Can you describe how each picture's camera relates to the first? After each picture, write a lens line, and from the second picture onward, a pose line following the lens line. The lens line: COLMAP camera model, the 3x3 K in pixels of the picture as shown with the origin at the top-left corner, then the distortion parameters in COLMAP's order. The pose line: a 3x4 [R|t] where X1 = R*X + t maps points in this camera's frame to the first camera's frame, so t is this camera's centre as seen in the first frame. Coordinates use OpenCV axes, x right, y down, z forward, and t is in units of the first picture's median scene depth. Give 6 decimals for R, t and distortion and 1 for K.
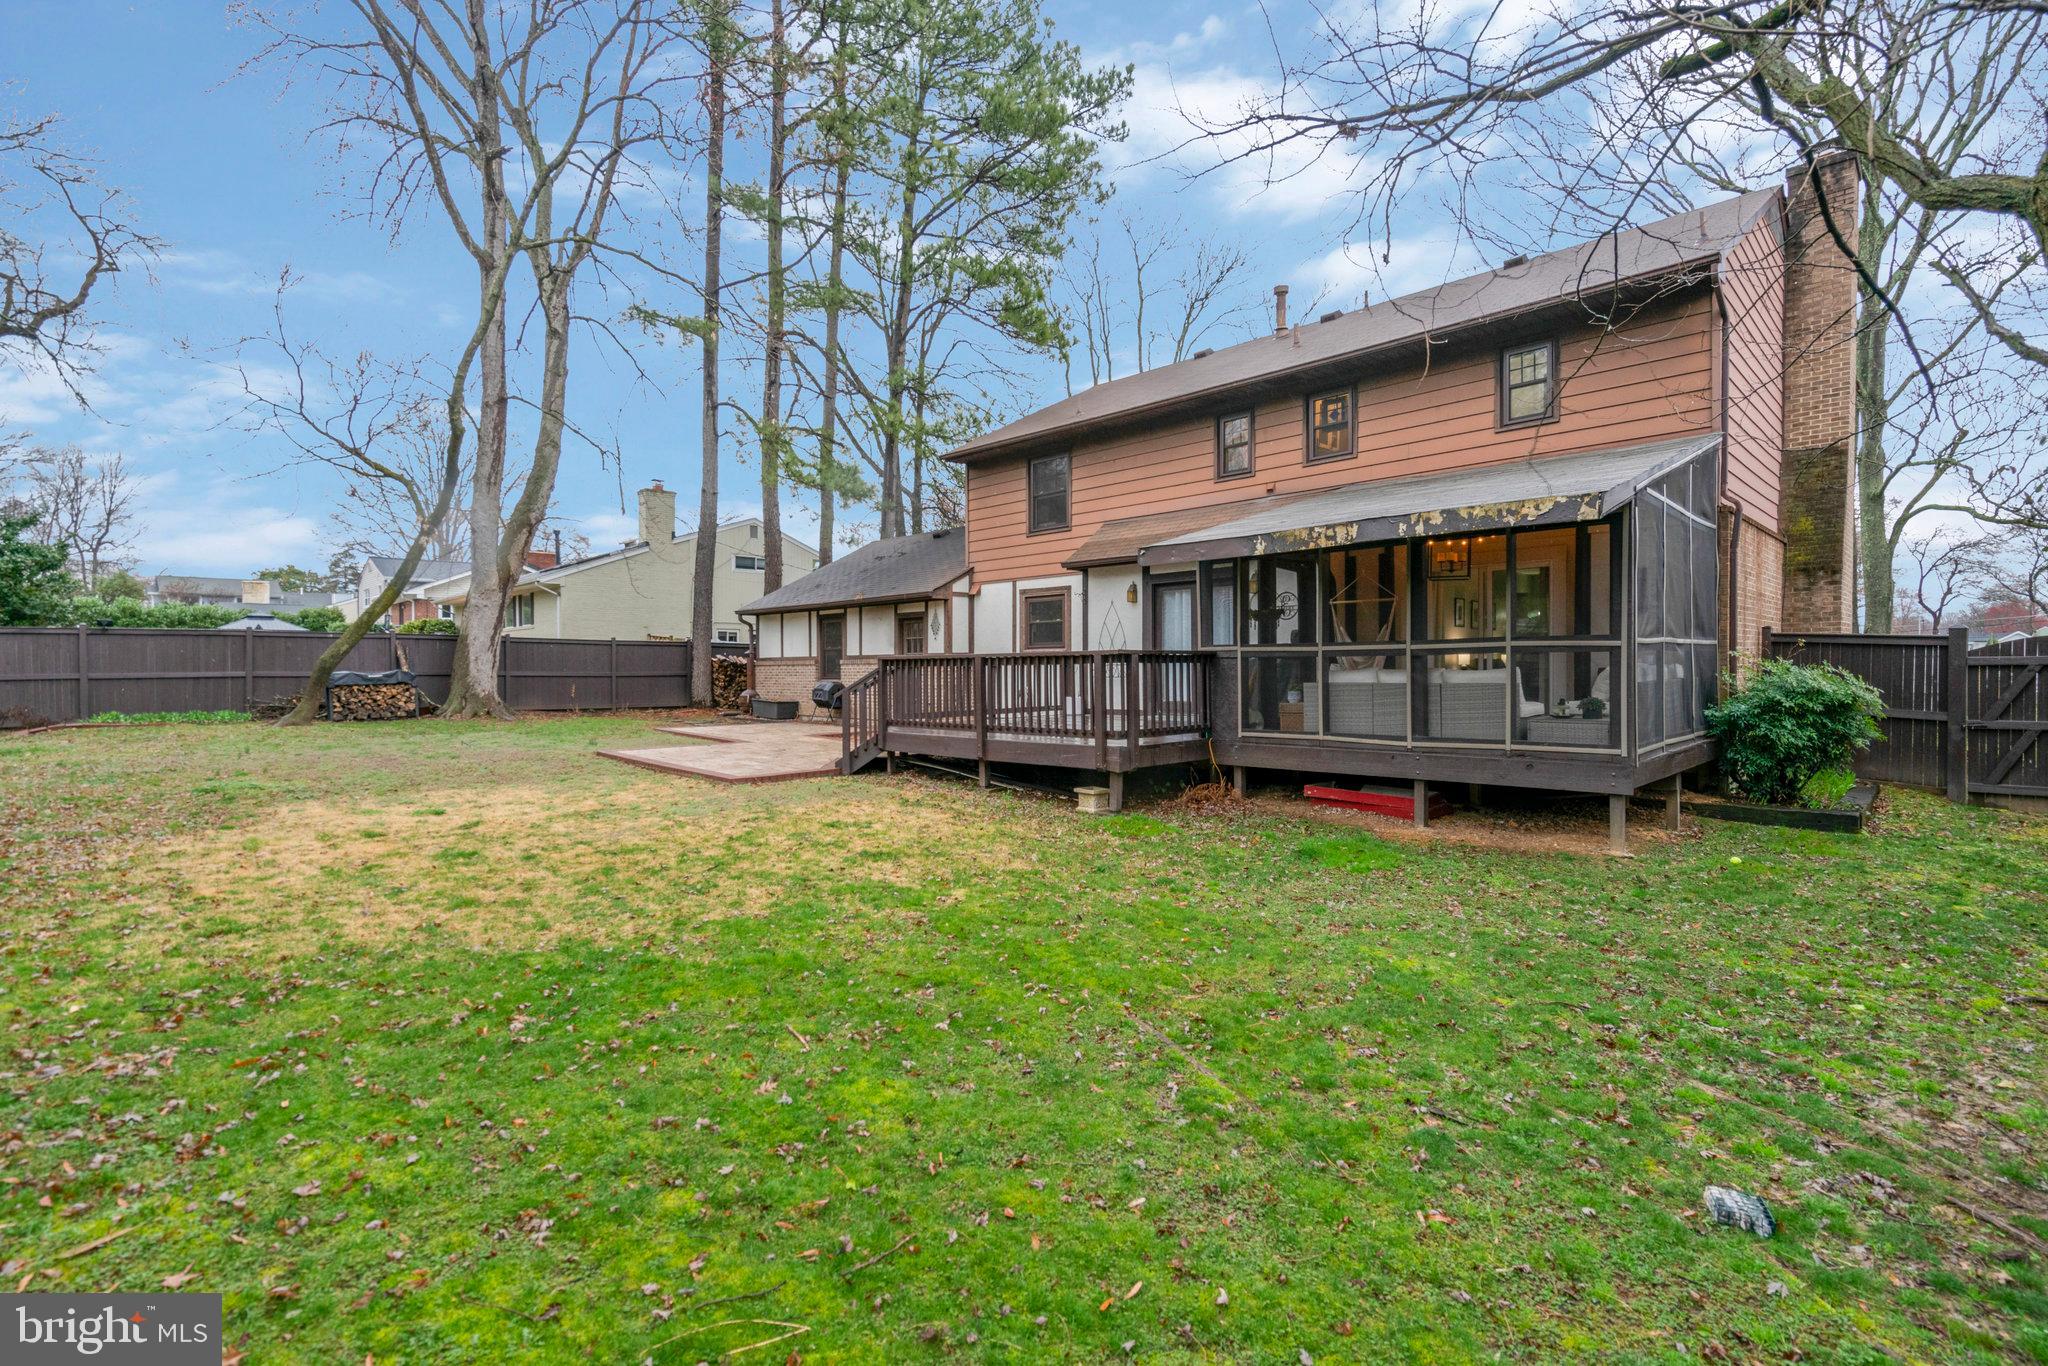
lens RADIAL K [[926.0, 0, 1024.0], [0, 926.0, 683.0], [0, 0, 1]] dist [0.001532, 0.000099]
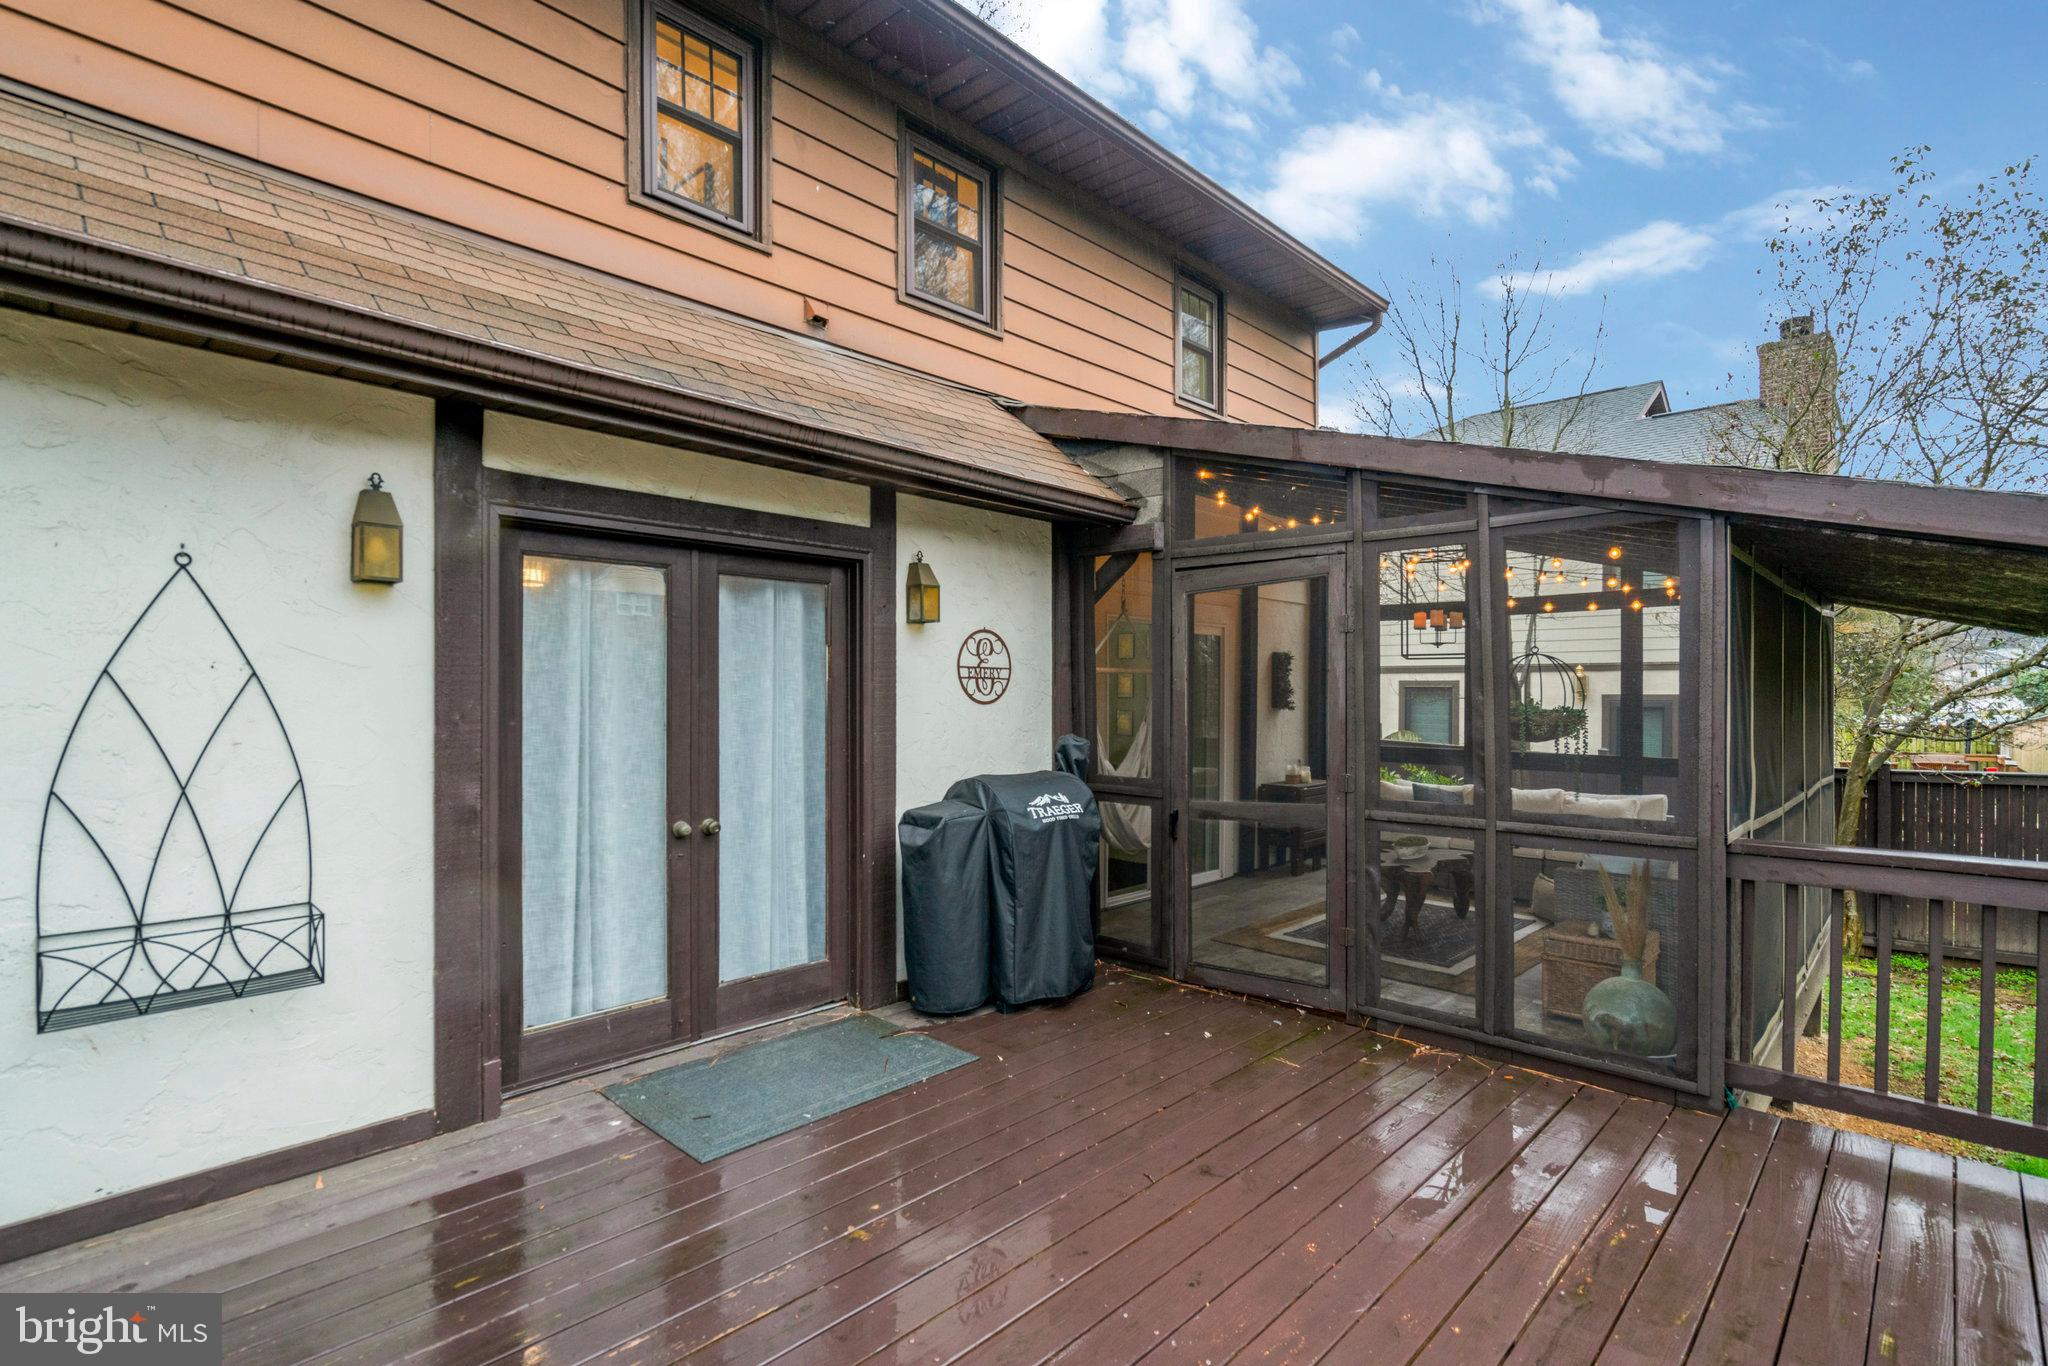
lens RADIAL K [[940.3, 0, 1013.4], [0, 940.3, 687.6], [0, 0, 1]] dist [-0.005844, -0.000076]
pose [[-0.023877, 0.009664, 0.999668, -0.079847], [0.009801, 0.999907, -0.009432, -0.061933], [-0.999667, 0.009573, -0.023970, 0.870037]]
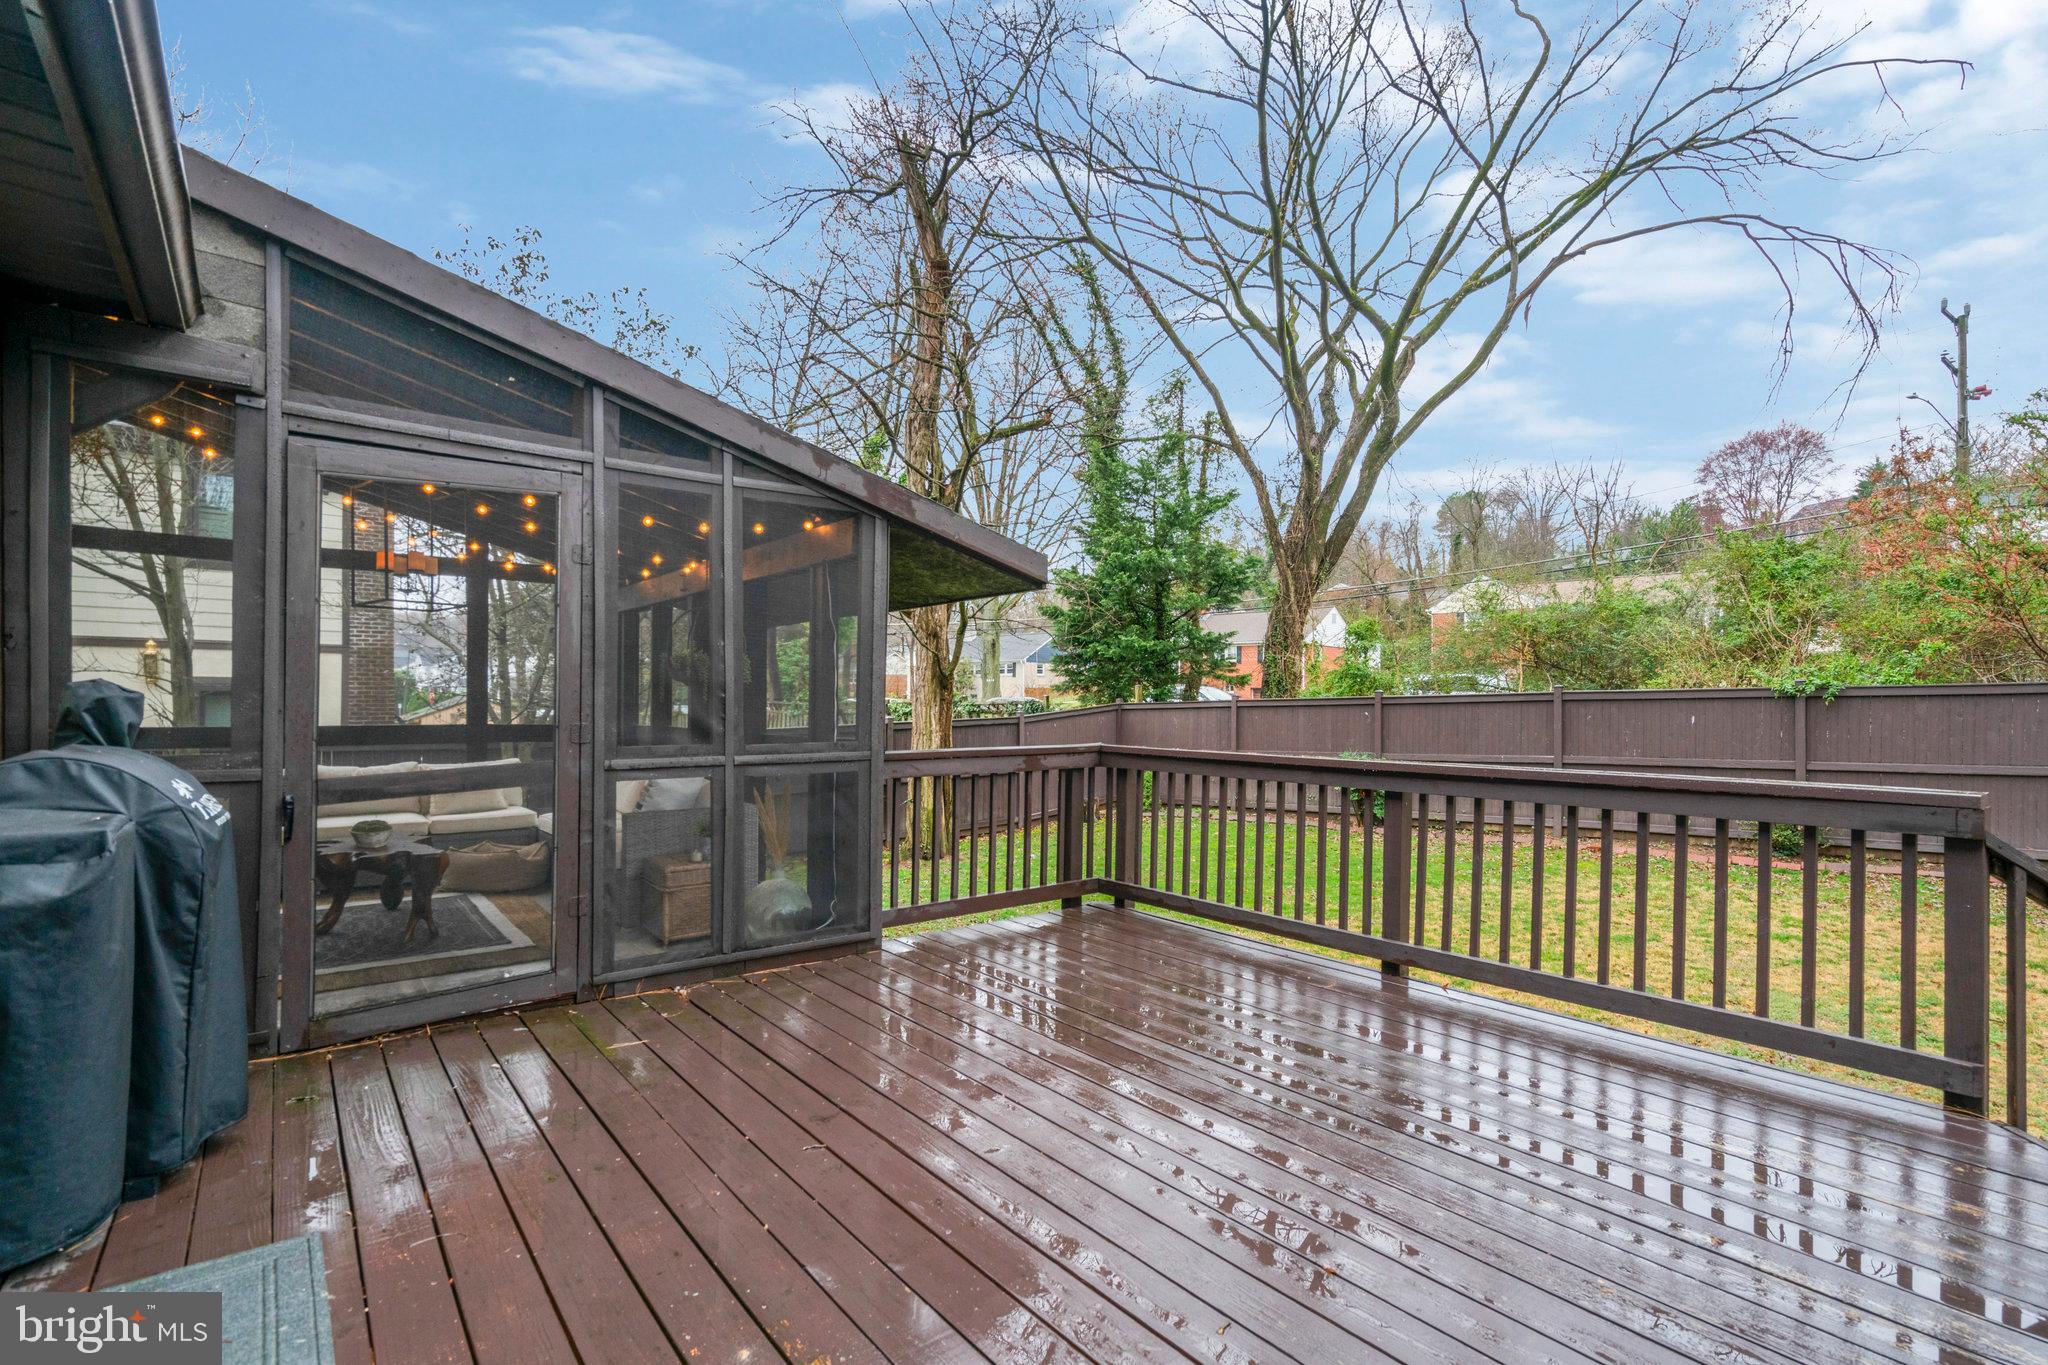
lens RADIAL K [[975.2, 0, 1021.5], [0, 975.2, 702.3], [0, 0, 1]] dist [0.000238, -0.000108]
pose [[-0.993703, -0.006288, 0.111871, 0.066696], [-0.004840, 0.999901, 0.013203, -0.045763], [-0.111943, 0.012578, -0.993635, 1.021739]]
